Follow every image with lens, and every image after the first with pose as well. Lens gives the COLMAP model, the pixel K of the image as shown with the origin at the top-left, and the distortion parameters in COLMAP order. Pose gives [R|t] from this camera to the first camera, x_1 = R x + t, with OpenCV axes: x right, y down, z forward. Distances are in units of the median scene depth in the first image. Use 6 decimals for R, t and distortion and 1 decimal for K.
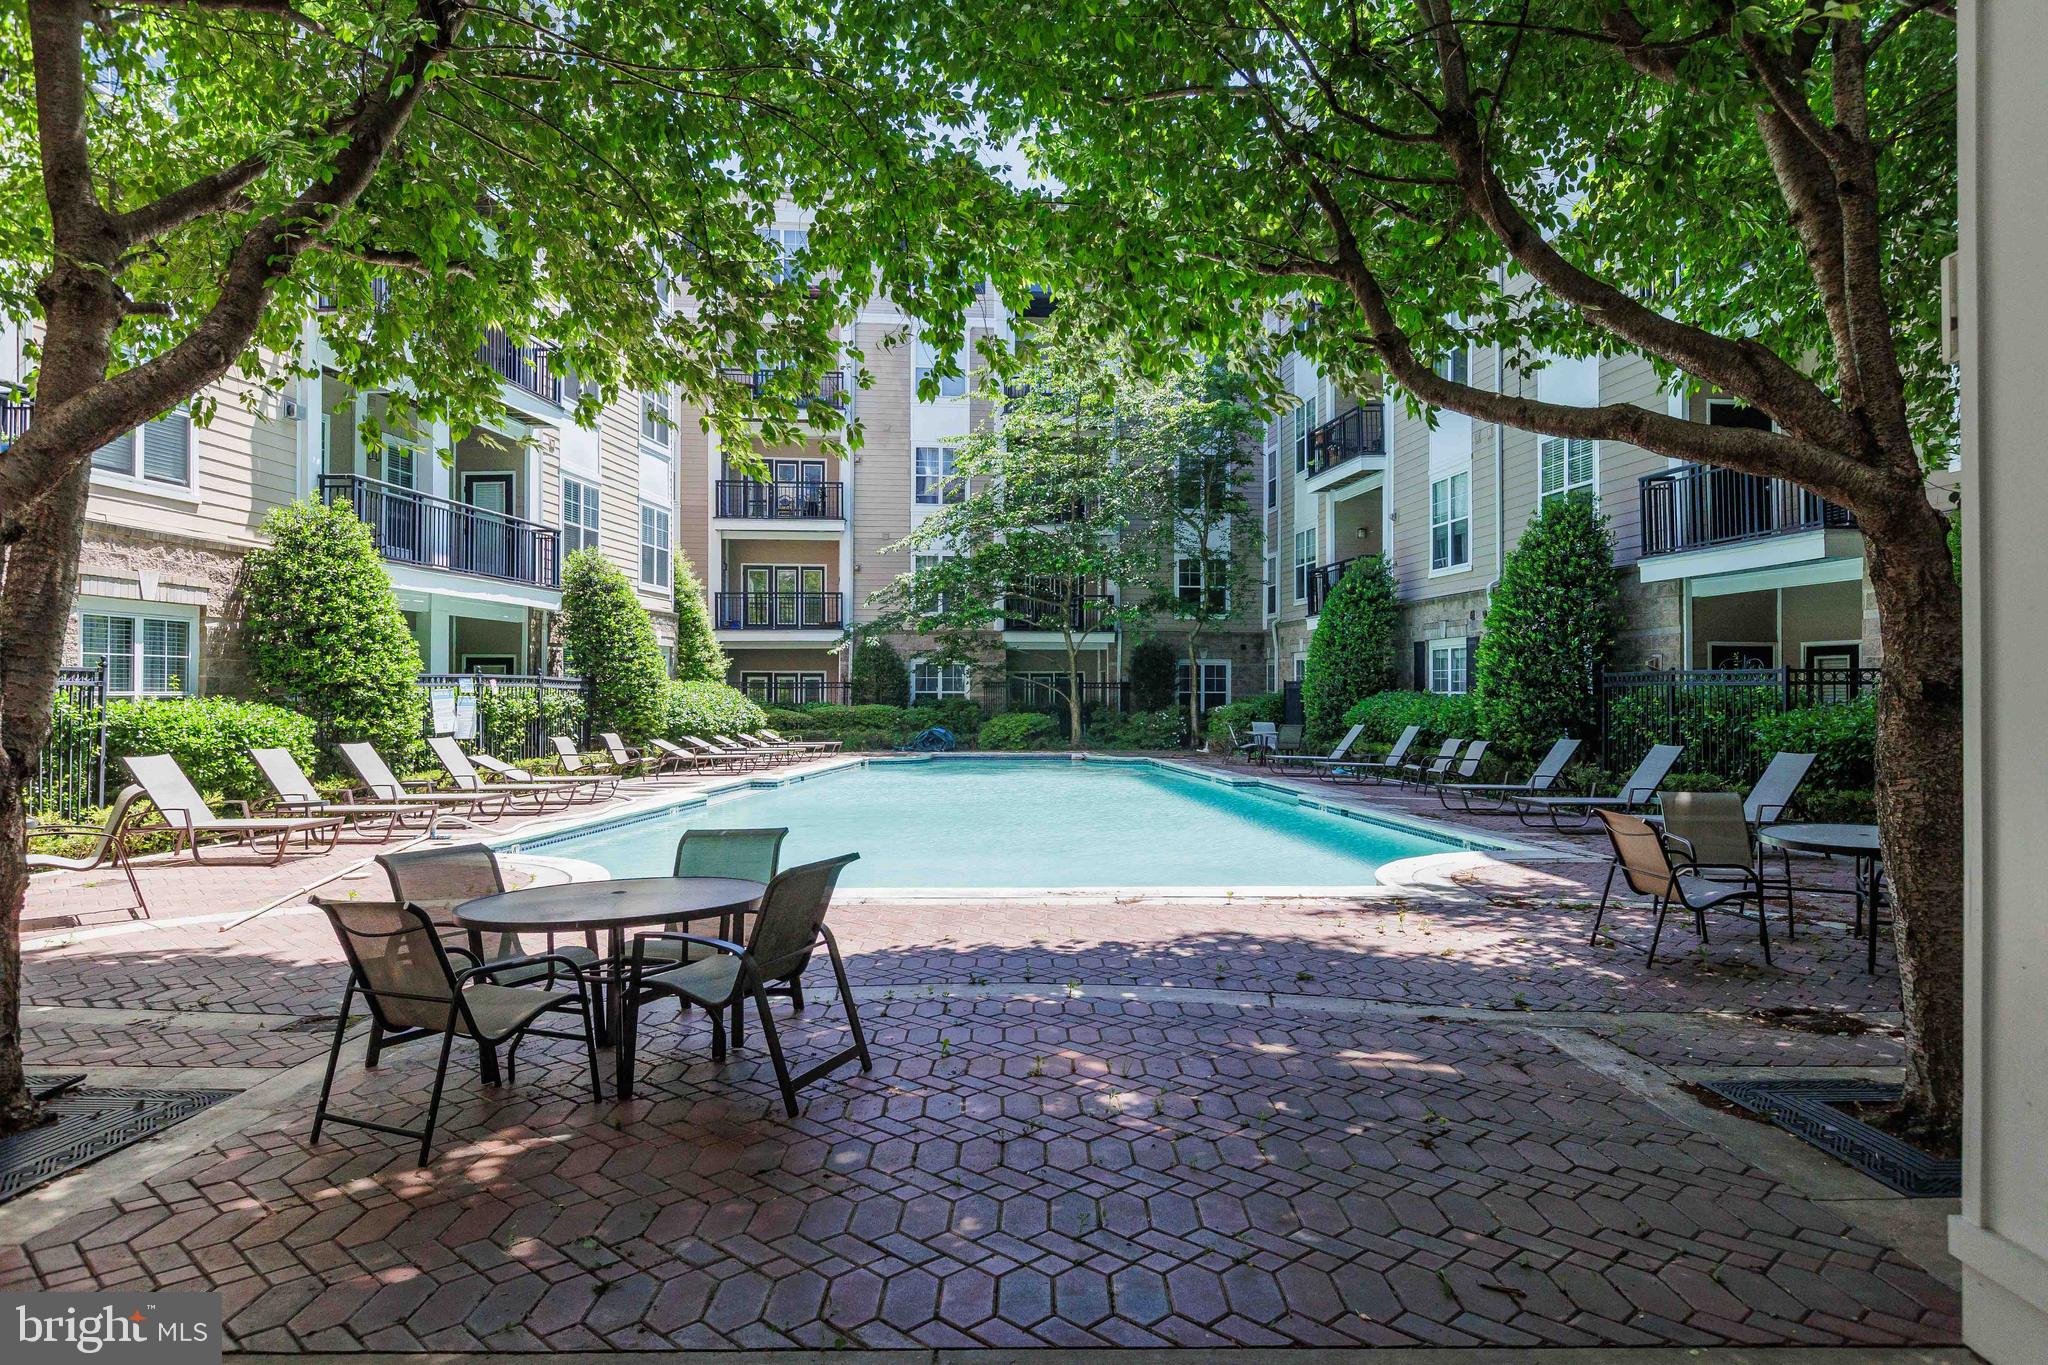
lens RADIAL K [[1298.4, 0, 1036.8], [0, 1298.4, 679.0], [0, 0, 1]] dist [0.010236, 0.002307]
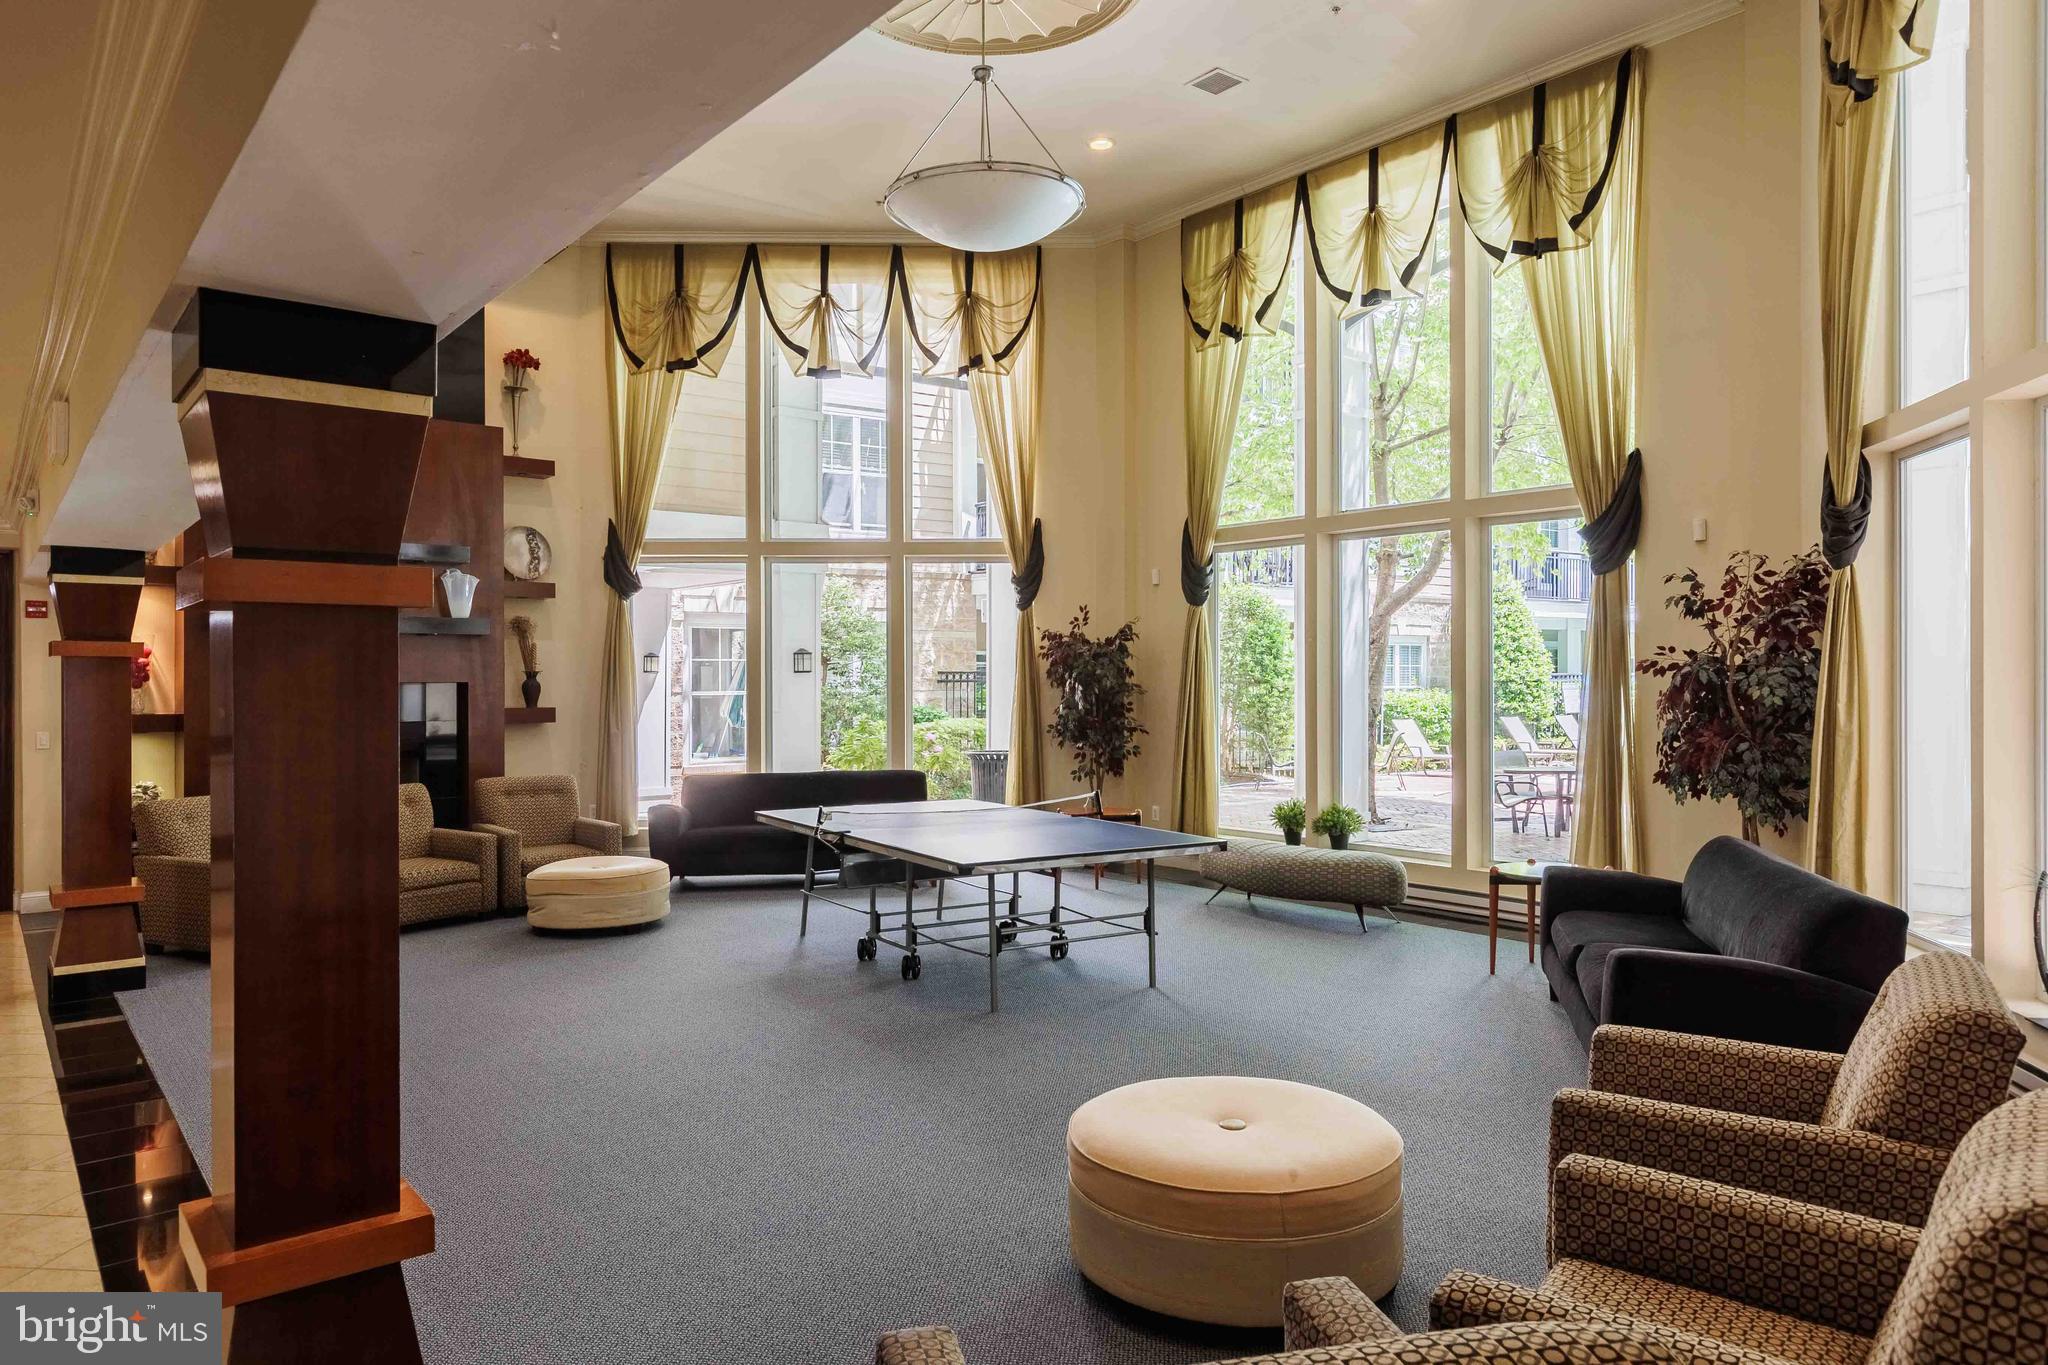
lens RADIAL K [[1298.4, 0, 1030.3], [0, 1298.4, 682.3], [0, 0, 1]] dist [0.010236, 0.002307]
pose [[0.643510, -0.000568, -0.765437, 0.334442], [0.008315, 0.999946, 0.006248, -0.009411], [0.765392, -0.010386, 0.643480, -0.504967]]
